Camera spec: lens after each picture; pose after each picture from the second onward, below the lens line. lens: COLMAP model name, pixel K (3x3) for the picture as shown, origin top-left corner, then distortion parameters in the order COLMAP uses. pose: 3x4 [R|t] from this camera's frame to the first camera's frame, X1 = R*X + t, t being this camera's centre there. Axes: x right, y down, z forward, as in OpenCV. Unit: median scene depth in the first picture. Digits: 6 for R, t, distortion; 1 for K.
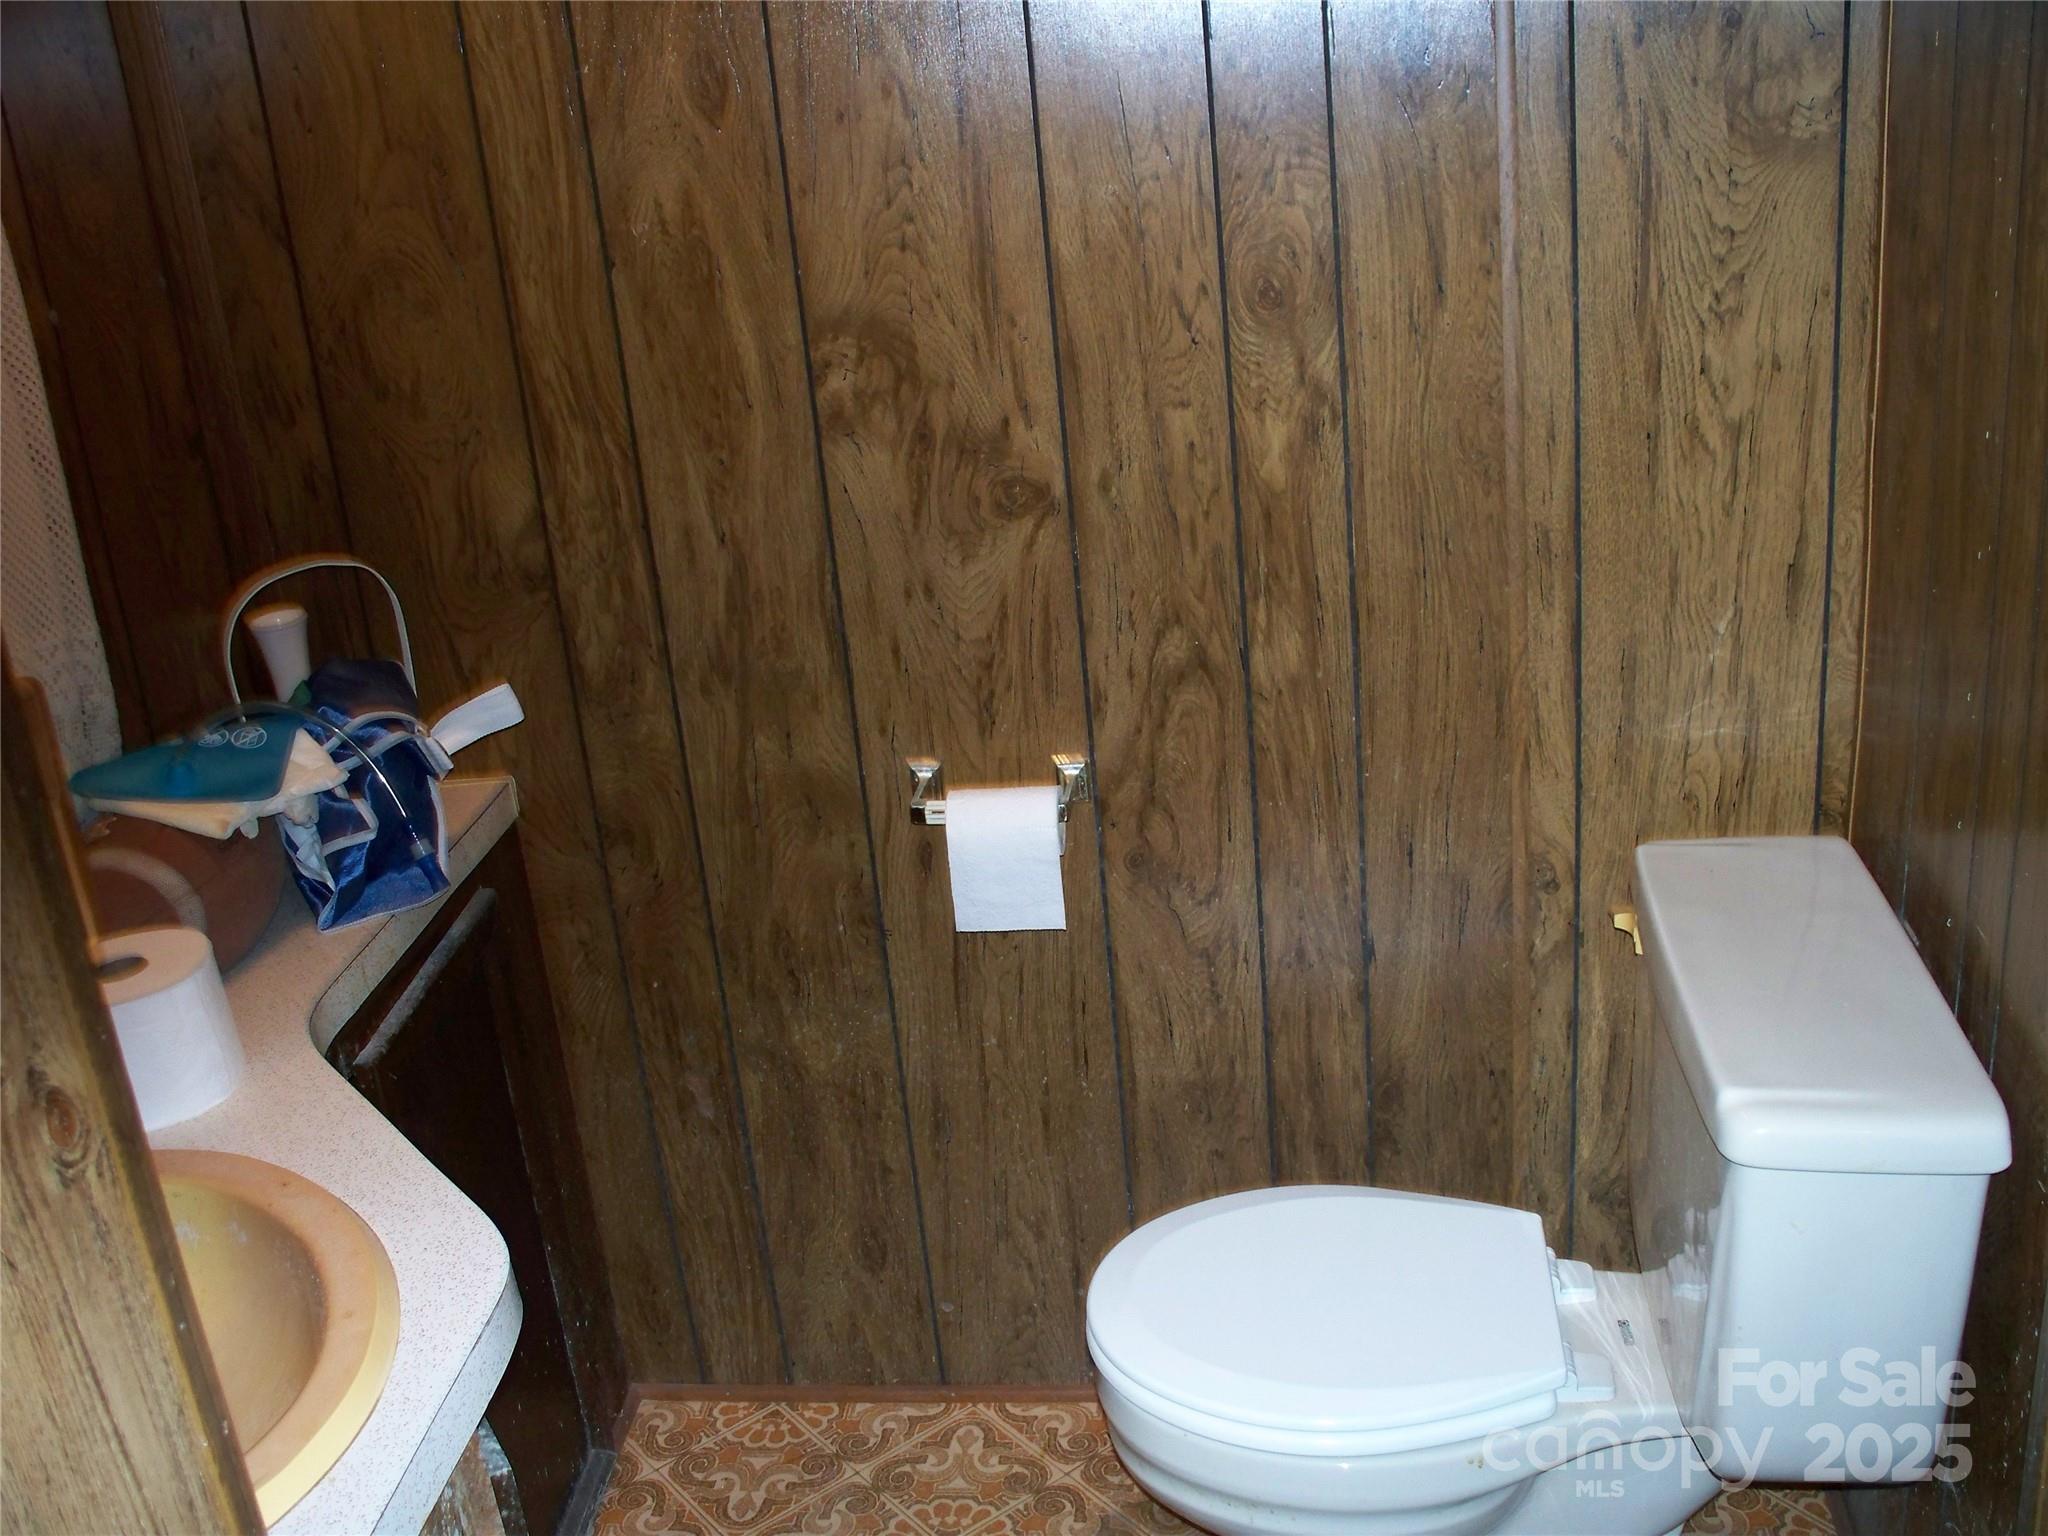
lens RADIAL K [[2130.4, 0, 1038.7], [0, 2130.4, 802.4], [0, 0, 1]] dist [-0.229062, 0.284576]
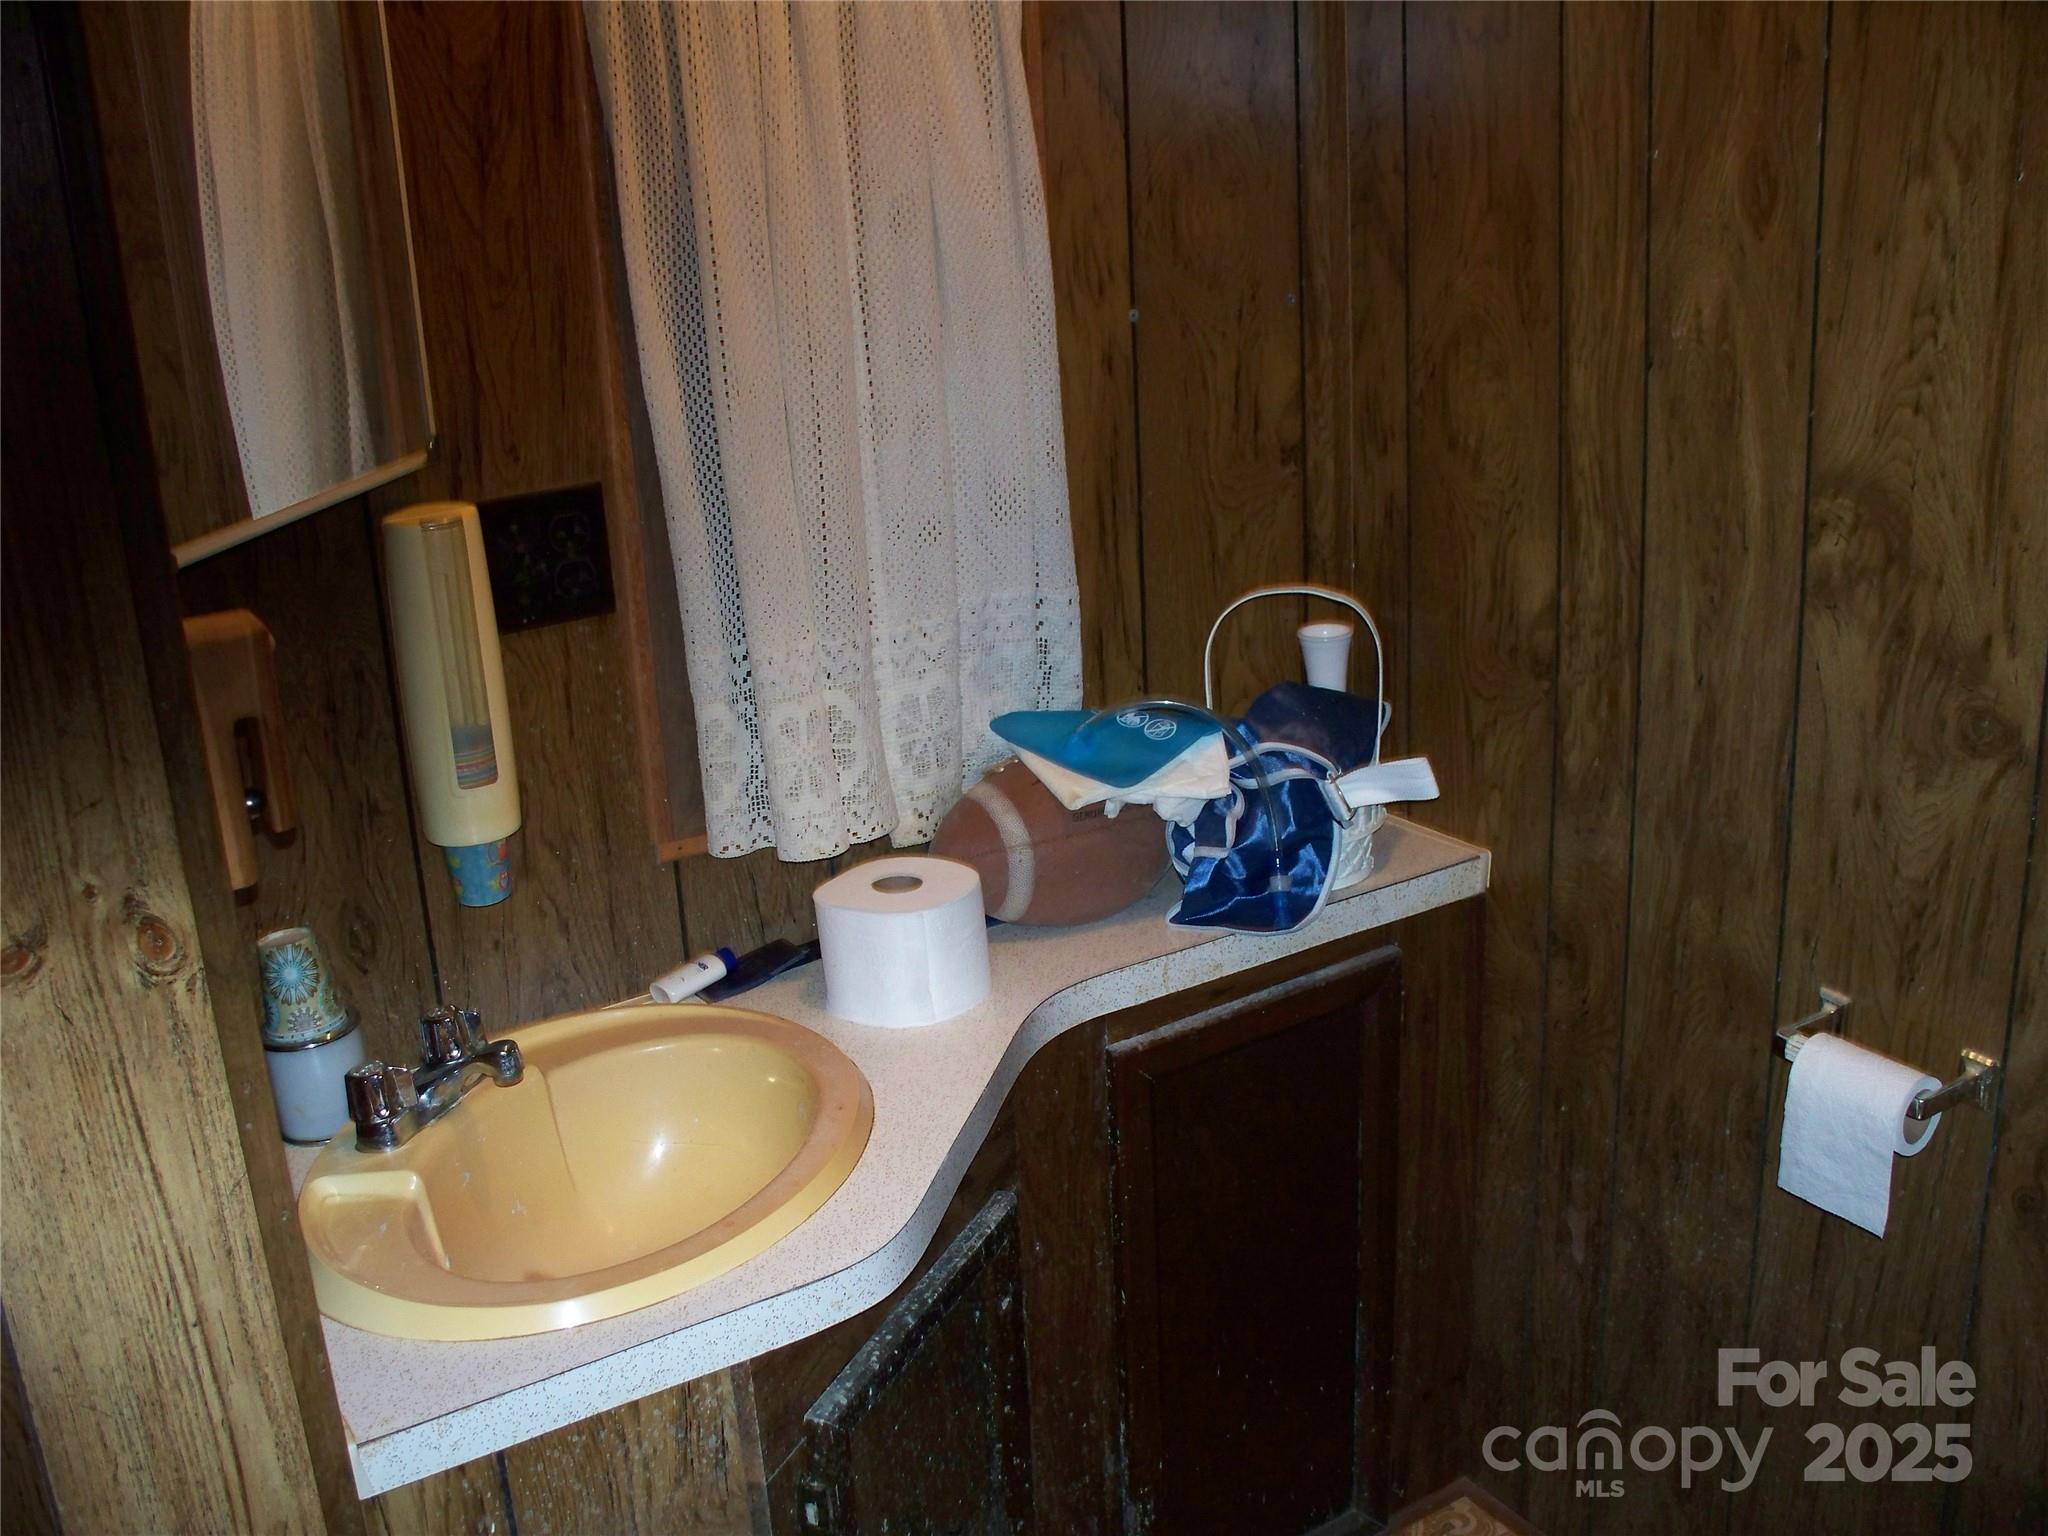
lens RADIAL K [[2130.4, 0, 1038.7], [0, 2130.4, 802.4], [0, 0, 1]] dist [-0.229062, 0.284576]
pose [[0.621705, 0.311333, -0.718717, 0.345646], [-0.299853, 0.942308, 0.148809, -0.127387], [0.723582, 0.122994, 0.679192, 0.193429]]
